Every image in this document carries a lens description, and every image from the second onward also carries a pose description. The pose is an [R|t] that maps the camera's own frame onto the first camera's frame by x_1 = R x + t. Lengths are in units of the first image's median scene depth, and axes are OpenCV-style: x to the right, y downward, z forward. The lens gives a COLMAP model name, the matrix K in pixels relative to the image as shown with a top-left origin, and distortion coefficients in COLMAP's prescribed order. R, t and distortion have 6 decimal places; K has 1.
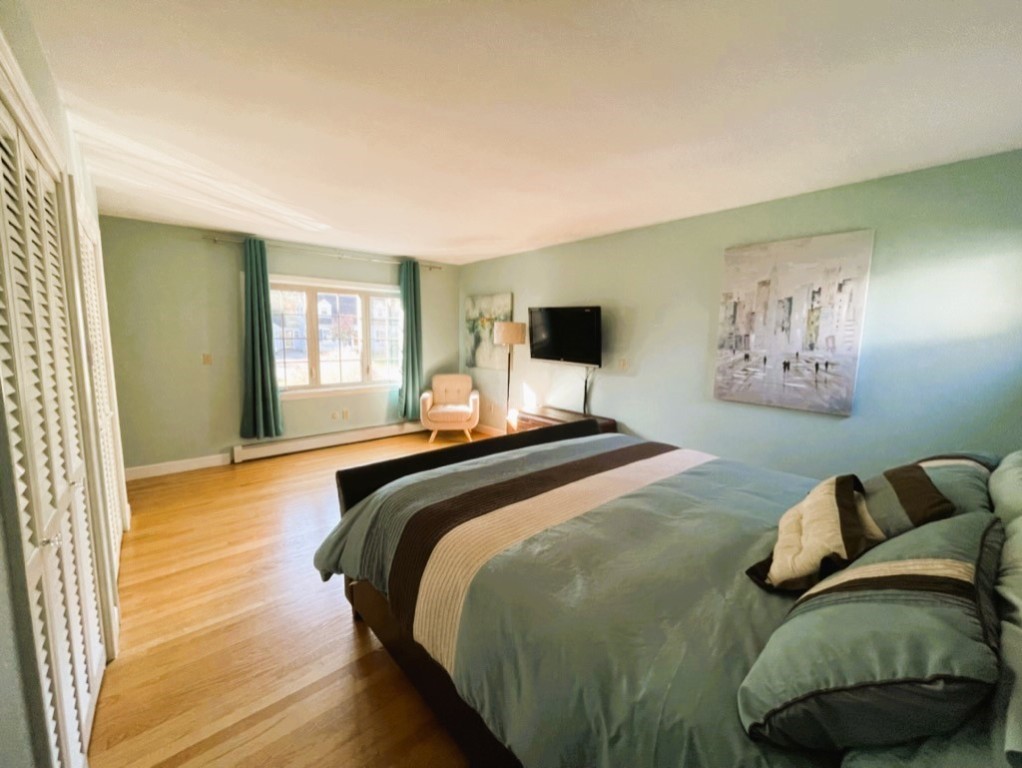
lens RADIAL K [[412.3, 0, 511.1], [0, 412.3, 382.7], [0, 0, 1]] dist [-0.003396, -0.000153]
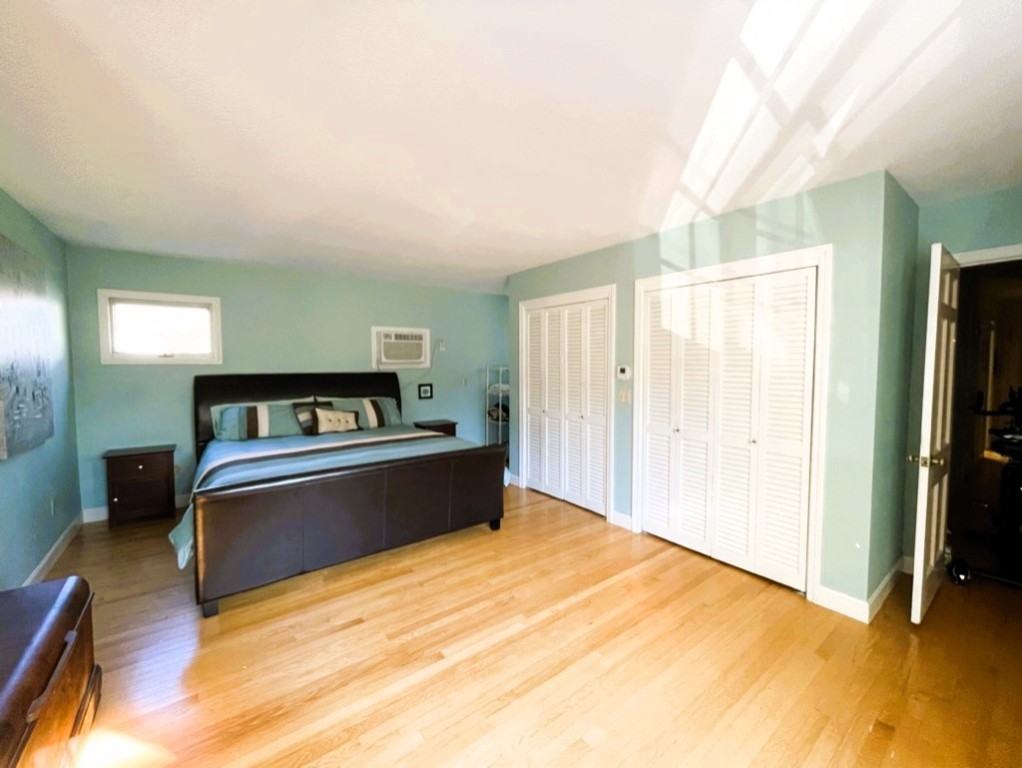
lens RADIAL K [[412.3, 0, 513.0], [0, 412.3, 381.9], [0, 0, 1]] dist [-0.003396, -0.000153]
pose [[-0.997564, -0.014745, 0.068175, -0.351570], [-0.002992, 0.985546, 0.169379, -0.200217], [-0.069687, 0.168762, -0.983190, 1.627039]]
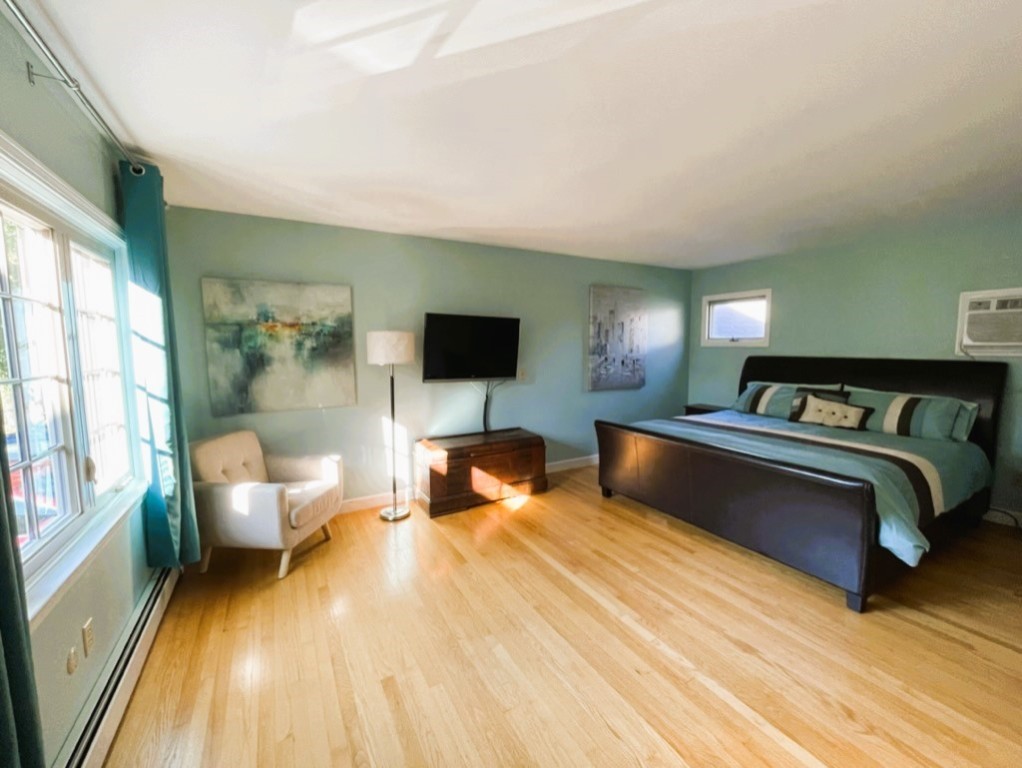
lens RADIAL K [[412.3, 0, 513.3], [0, 412.3, 383.3], [0, 0, 1]] dist [-0.003396, -0.000153]
pose [[0.188104, -0.105561, 0.976460, -0.975532], [0.124489, 0.988751, 0.082908, -0.141340], [-0.974228, 0.105963, 0.199129, 1.023630]]
